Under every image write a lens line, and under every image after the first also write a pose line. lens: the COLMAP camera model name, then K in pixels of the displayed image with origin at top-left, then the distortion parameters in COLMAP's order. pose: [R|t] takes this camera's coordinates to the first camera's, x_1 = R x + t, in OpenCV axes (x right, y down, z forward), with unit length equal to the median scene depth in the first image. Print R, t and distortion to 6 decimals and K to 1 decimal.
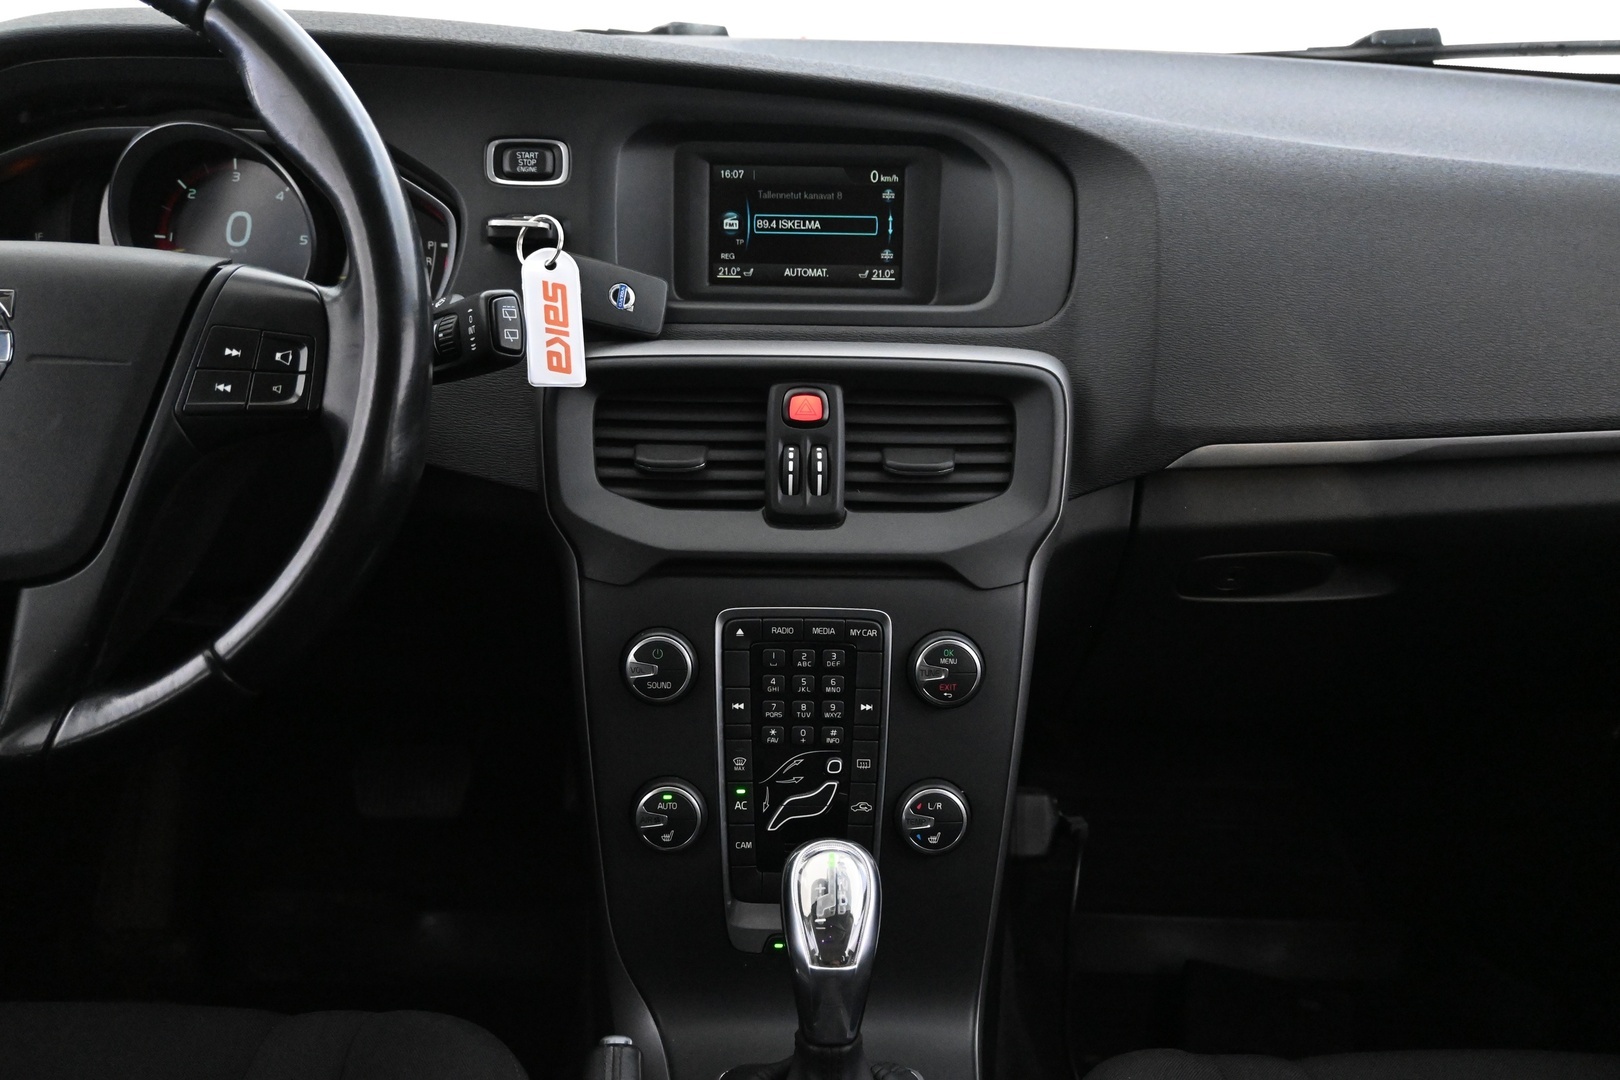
lens RADIAL K [[1502.8, 0, 810.0], [0, 1502.8, 540.0], [0, 0, 1]] dist [-0.000636, 0.005436]
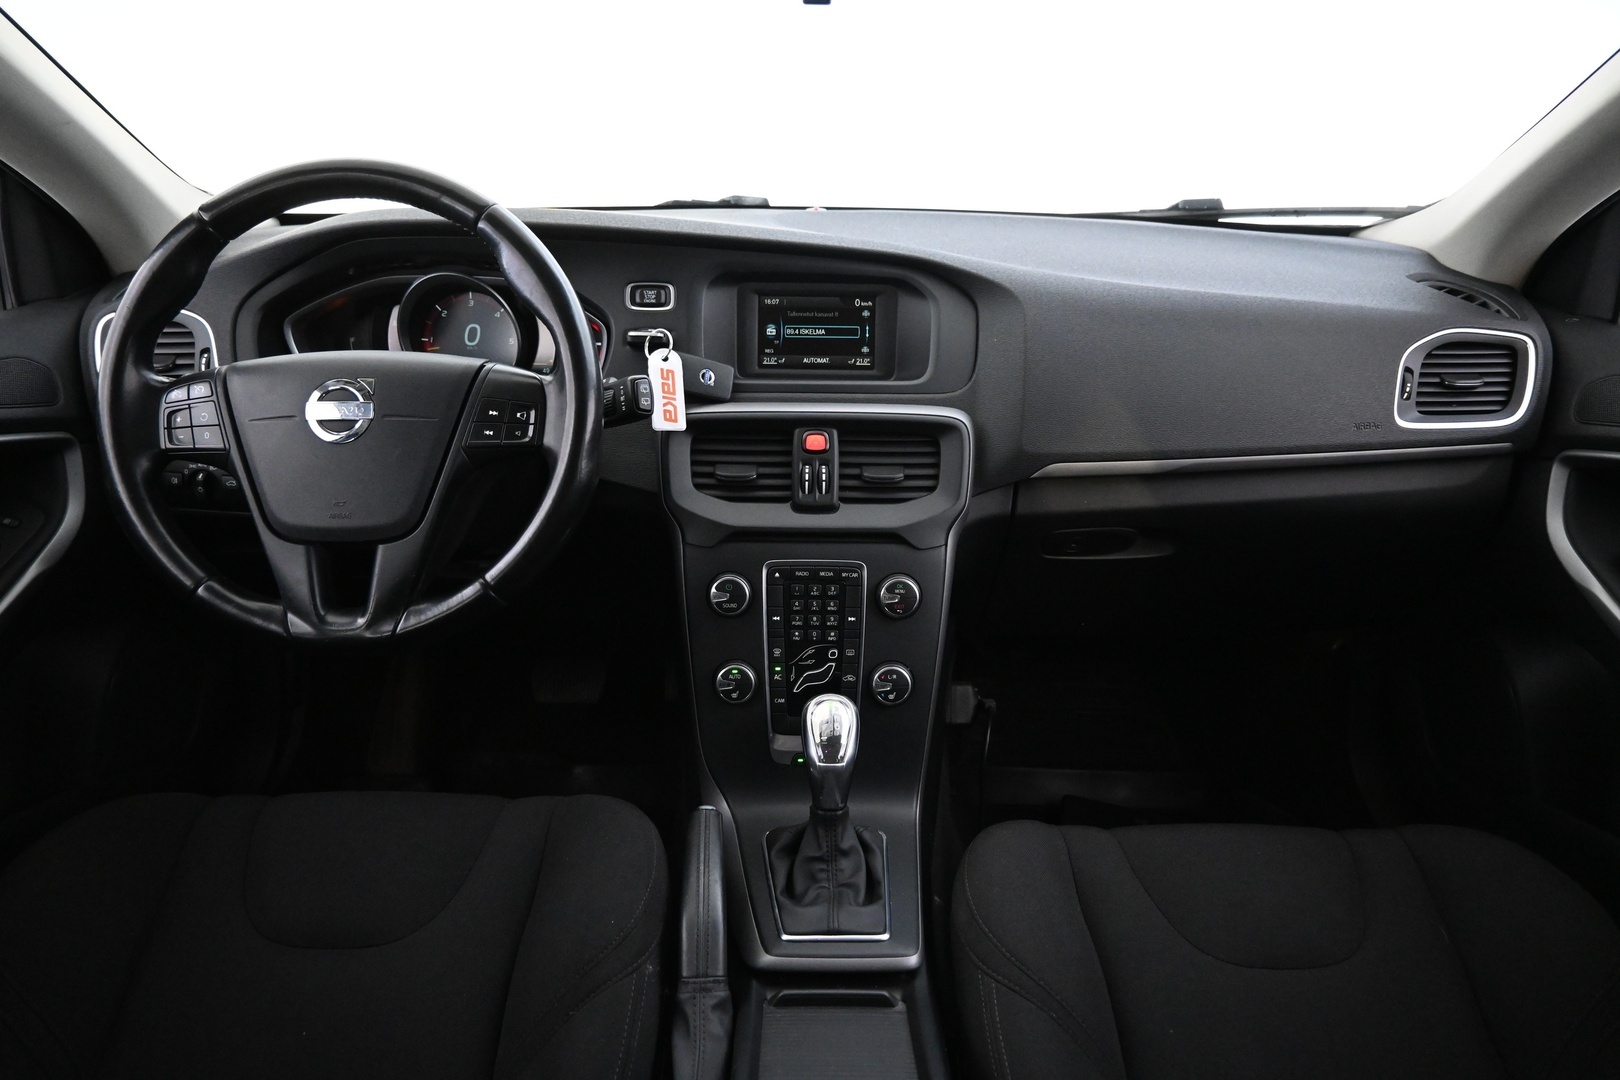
lens RADIAL K [[1114.0, 0, 810.0], [0, 1114.0, 540.0], [0, 0, 1]] dist [-0.000177, -0.001177]
pose [[0.999869, -0.001922, -0.016064, 0.010723], [0.001949, 0.999997, 0.001664, 0.019970], [0.016060, -0.001695, 0.999870, -0.255627]]
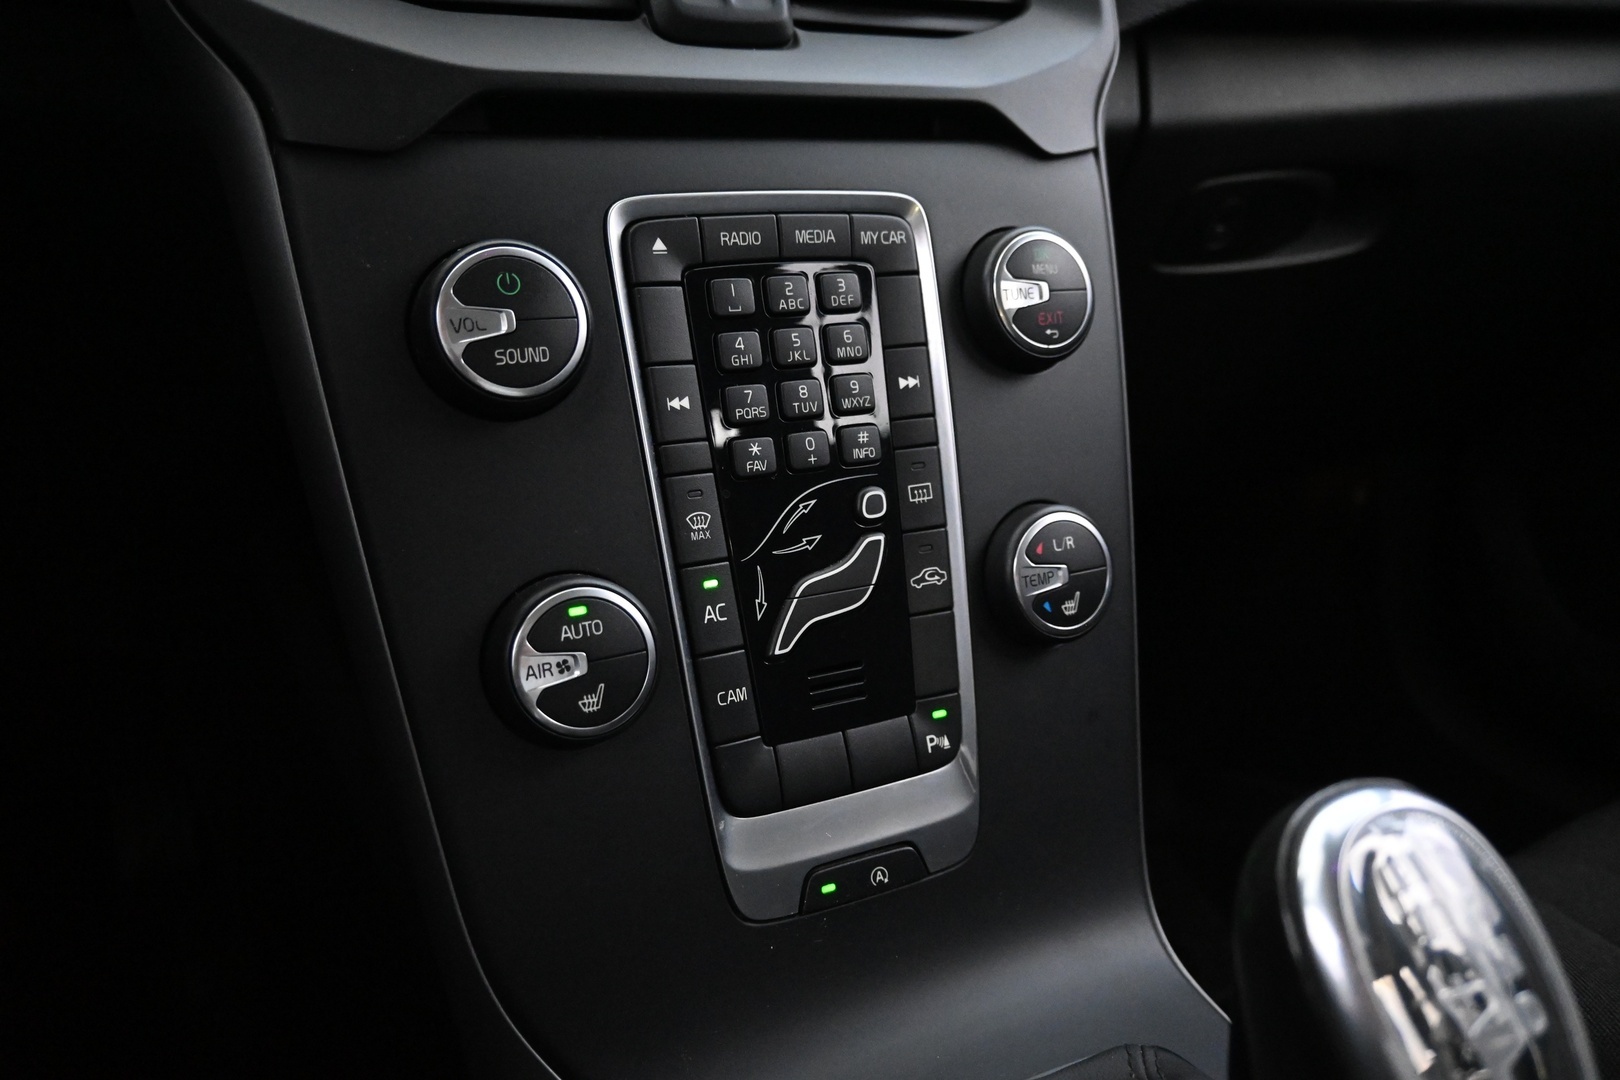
lens RADIAL K [[1271.2, 0, 810.0], [0, 1271.2, 540.0], [0, 0, 1]] dist [-0.004883, -0.000387]
pose [[0.889644, -0.147311, 0.432242, -0.189164], [0.175914, 0.984043, -0.026700, 0.169961], [-0.421412, 0.099791, 0.901362, 0.624190]]
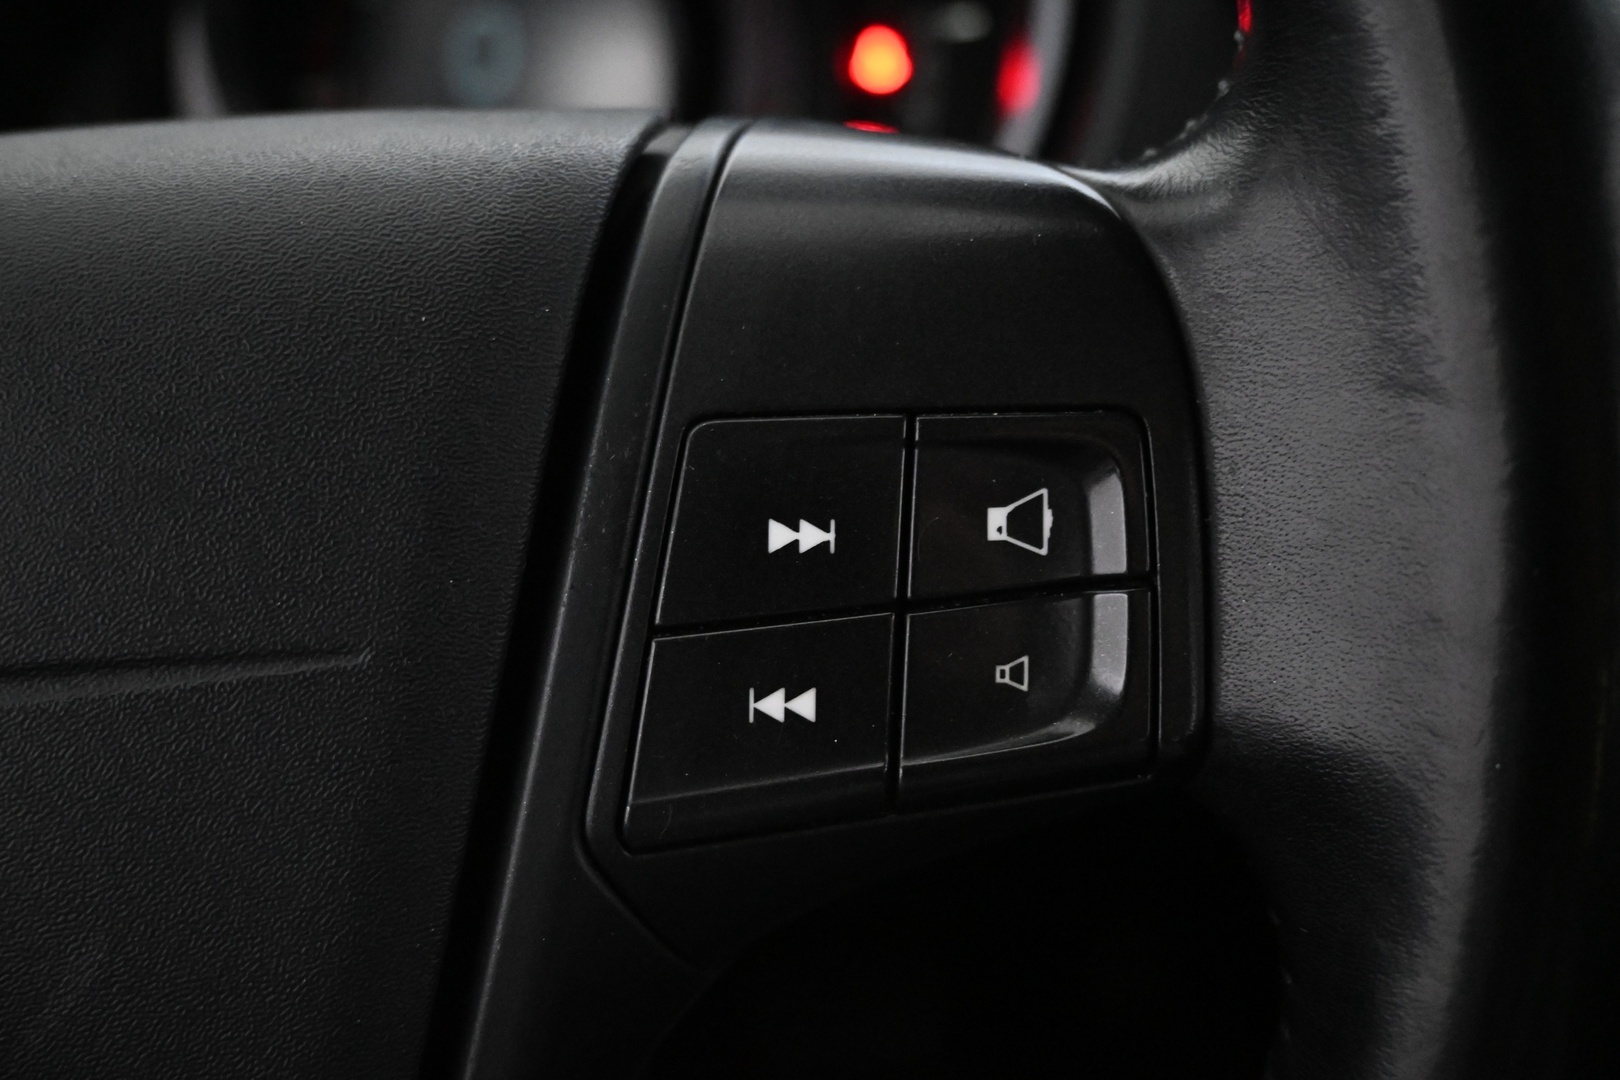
lens RADIAL K [[1608.3, 0, 810.0], [0, 1608.3, 540.0], [0, 0, 1]] dist [0.003134, 0.000899]
pose [[0.986806, -0.102887, -0.125011, -0.282987], [0.116224, 0.987706, 0.104540, -0.118615], [0.112718, -0.117690, 0.986633, 0.616605]]
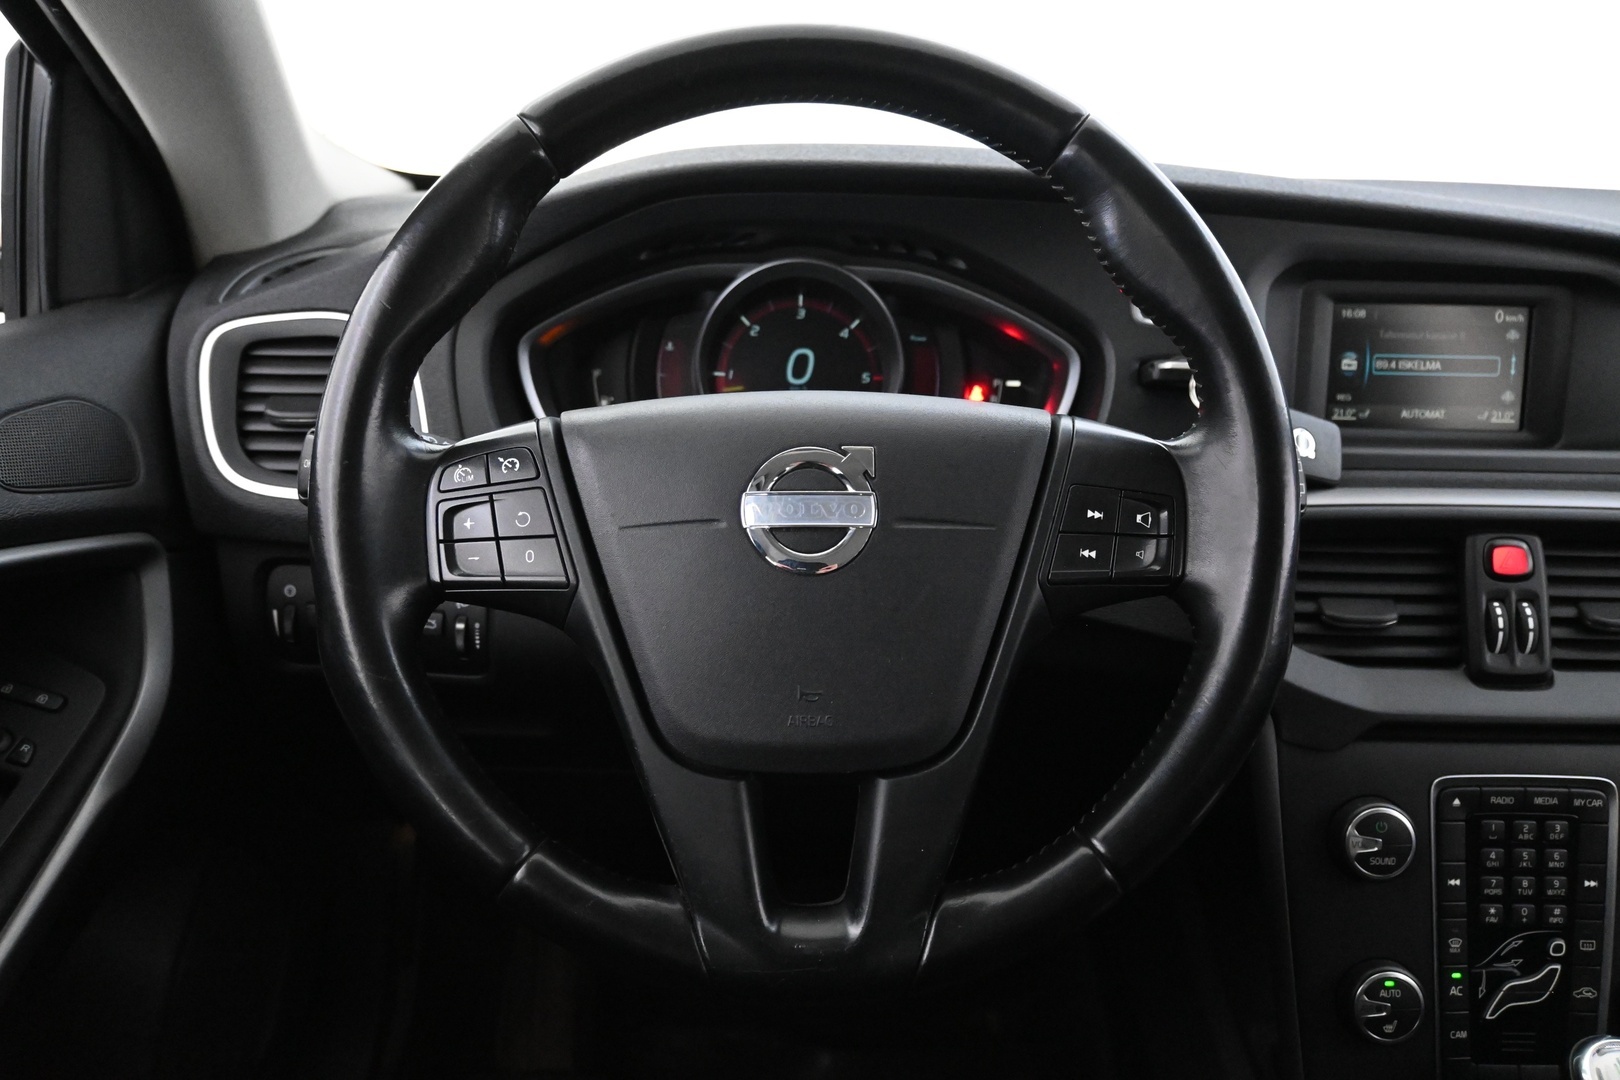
lens RADIAL K [[1386.0, 0, 810.0], [0, 1386.0, 540.0], [0, 0, 1]] dist [0.003037, 0.007114]
pose [[0.999986, 0.002206, 0.004913, -0.448043], [-0.001886, 0.997939, -0.064140, -0.044320], [-0.005044, 0.064130, 0.997929, 0.132902]]
